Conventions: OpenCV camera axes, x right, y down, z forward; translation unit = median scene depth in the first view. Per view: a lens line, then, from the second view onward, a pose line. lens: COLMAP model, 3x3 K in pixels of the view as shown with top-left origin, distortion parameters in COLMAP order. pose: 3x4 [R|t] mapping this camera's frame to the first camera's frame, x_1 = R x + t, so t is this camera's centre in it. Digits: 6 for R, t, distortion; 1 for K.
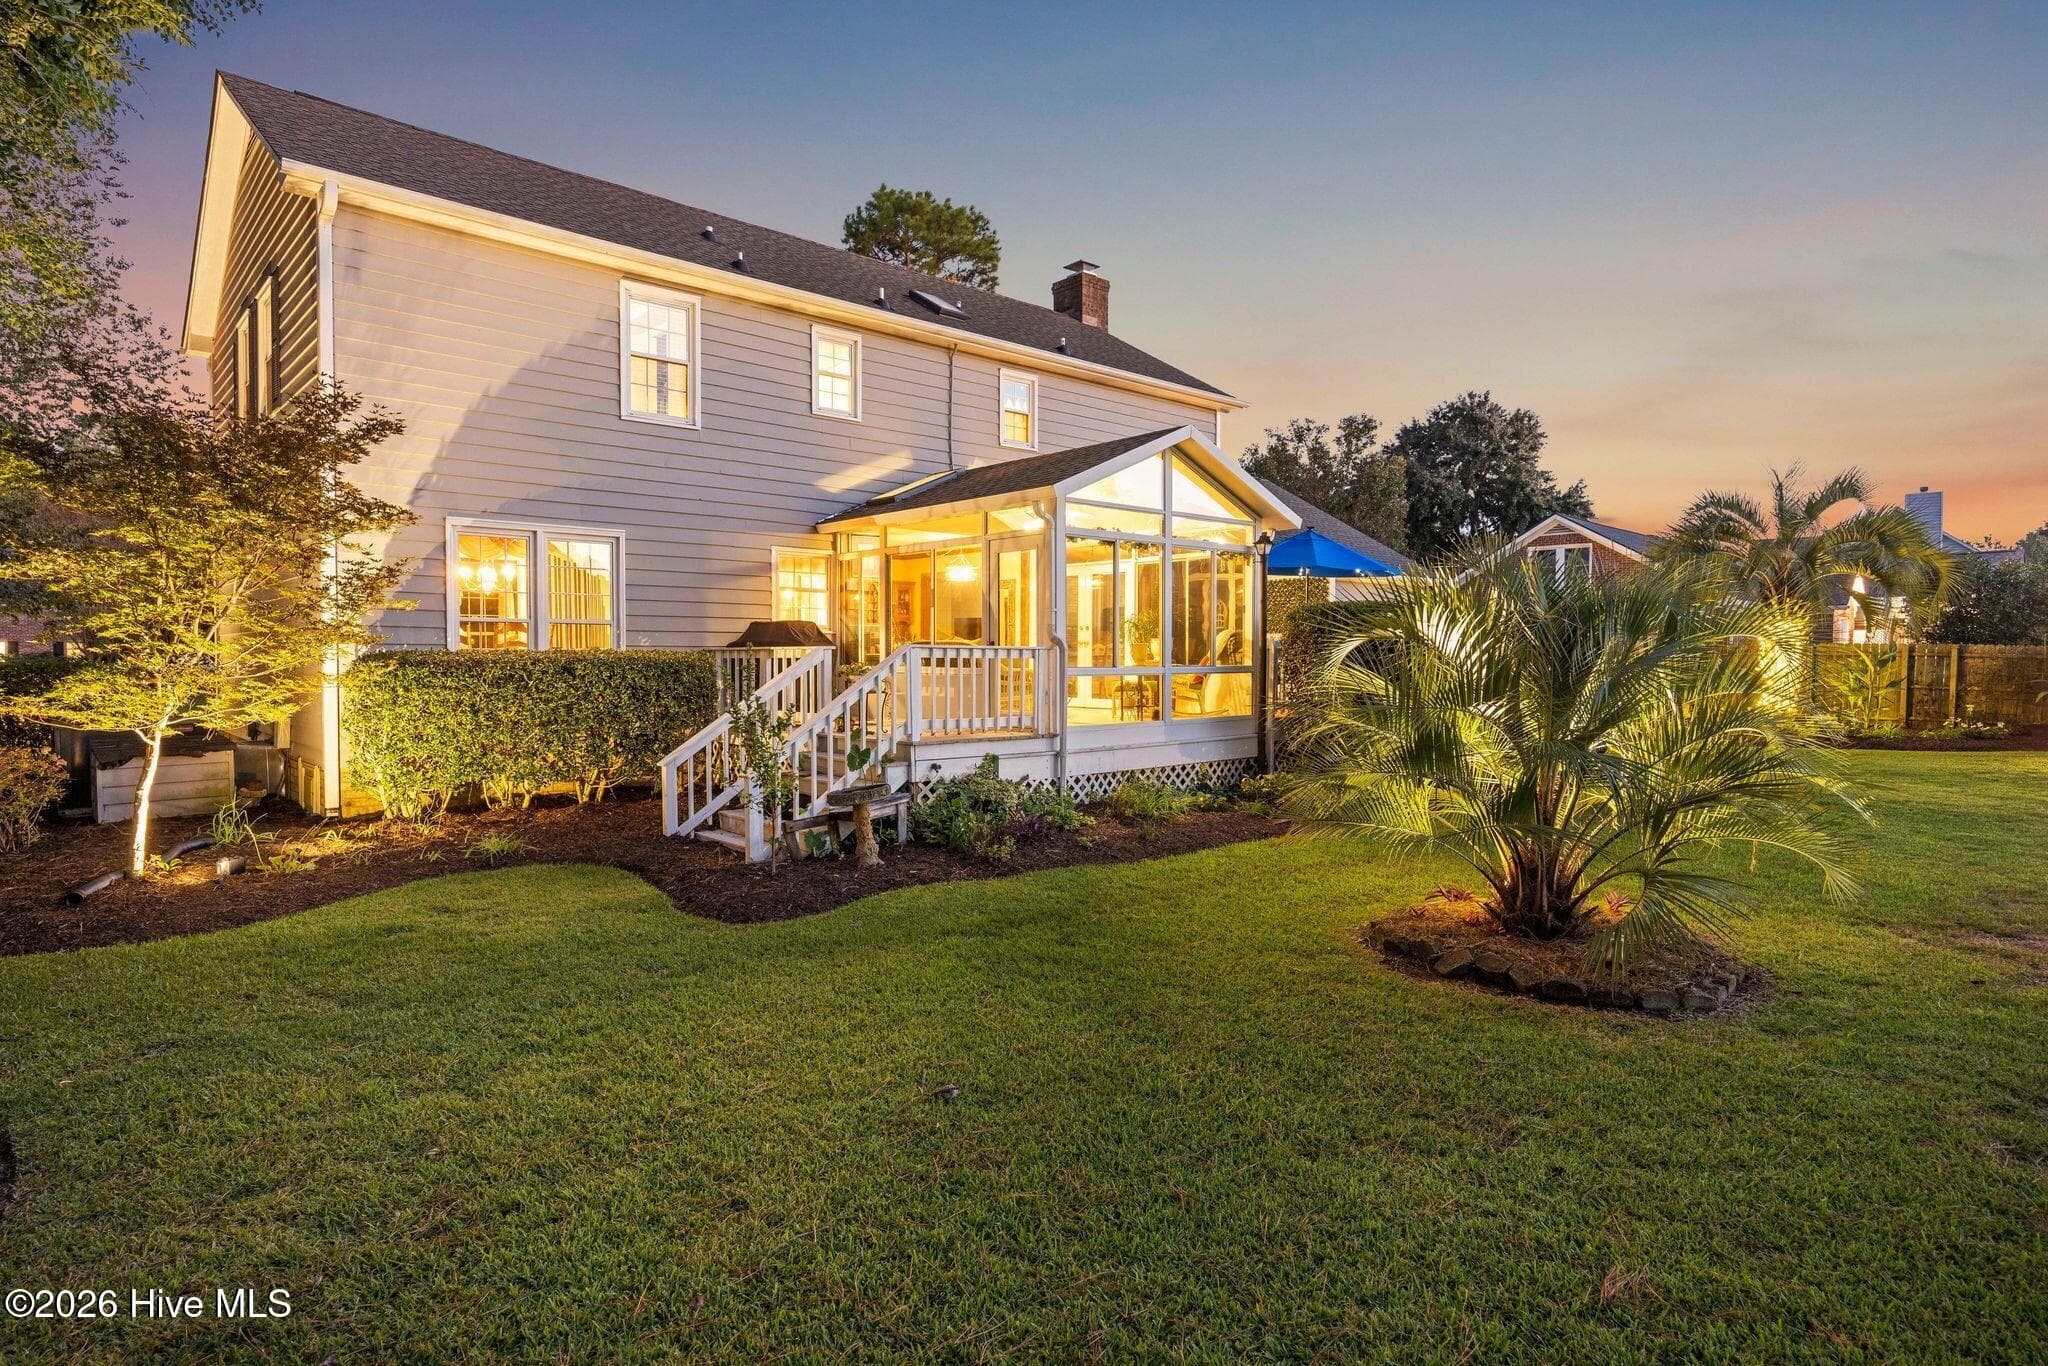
lens RADIAL K [[1136.2, 0, 1071.7], [0, 1136.2, 674.5], [0, 0, 1]] dist [-0.011886, 0.001196]
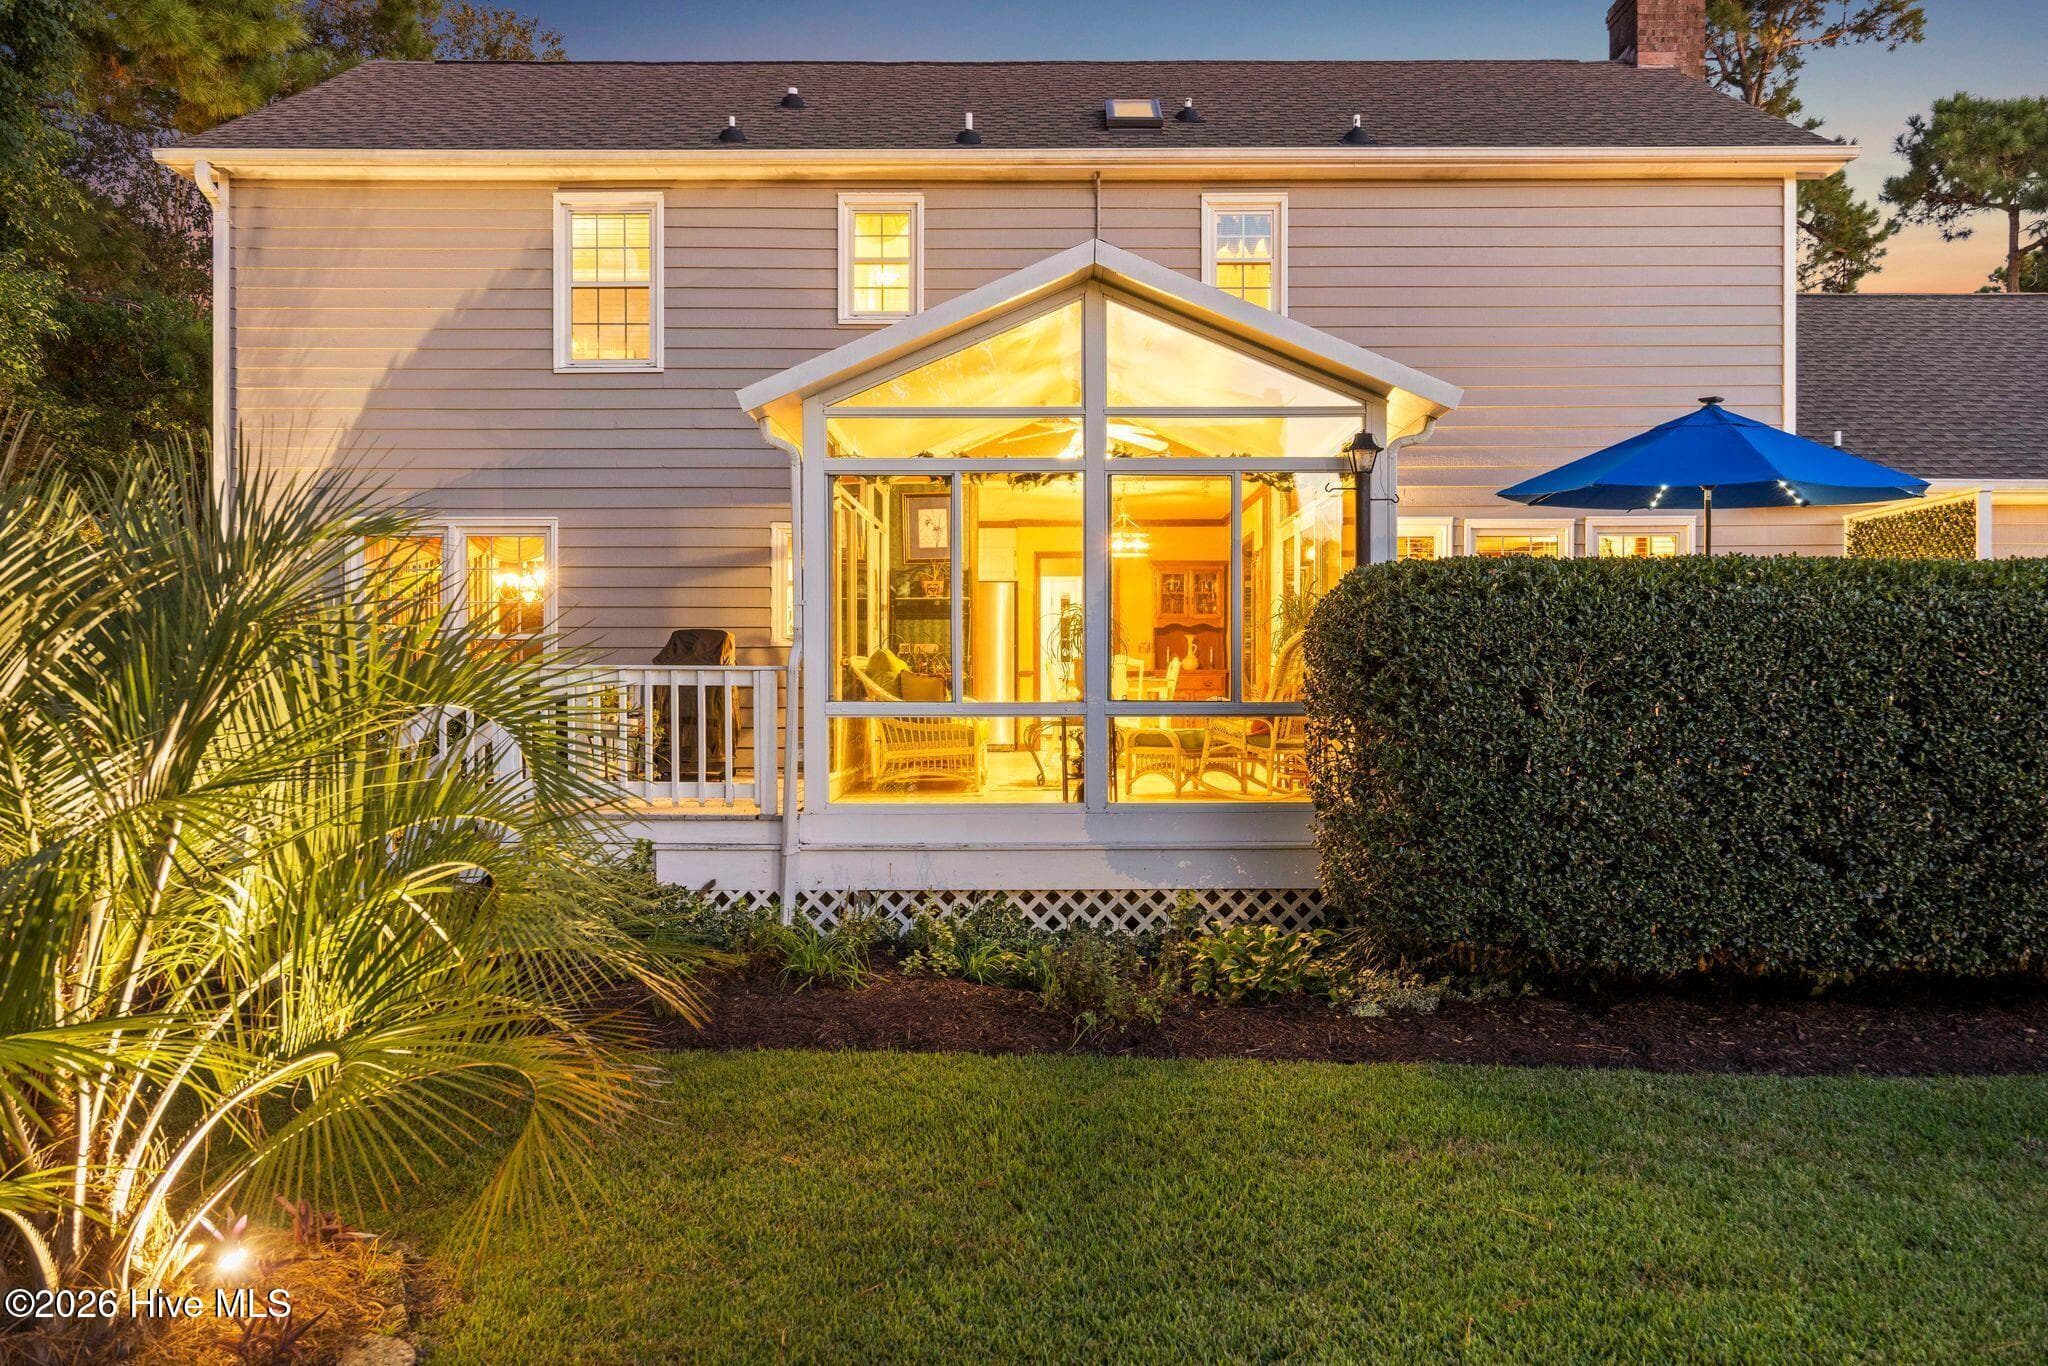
lens RADIAL K [[1585.5, 0, 1022.9], [0, 1585.5, 675.2], [0, 0, 1]] dist [-0.019993, 0.003279]
pose [[0.717899, -0.000034, -0.696147, 0.571714], [-0.011526, 0.999862, -0.011936, -0.010141], [0.696052, 0.016593, 0.717800, 0.444124]]
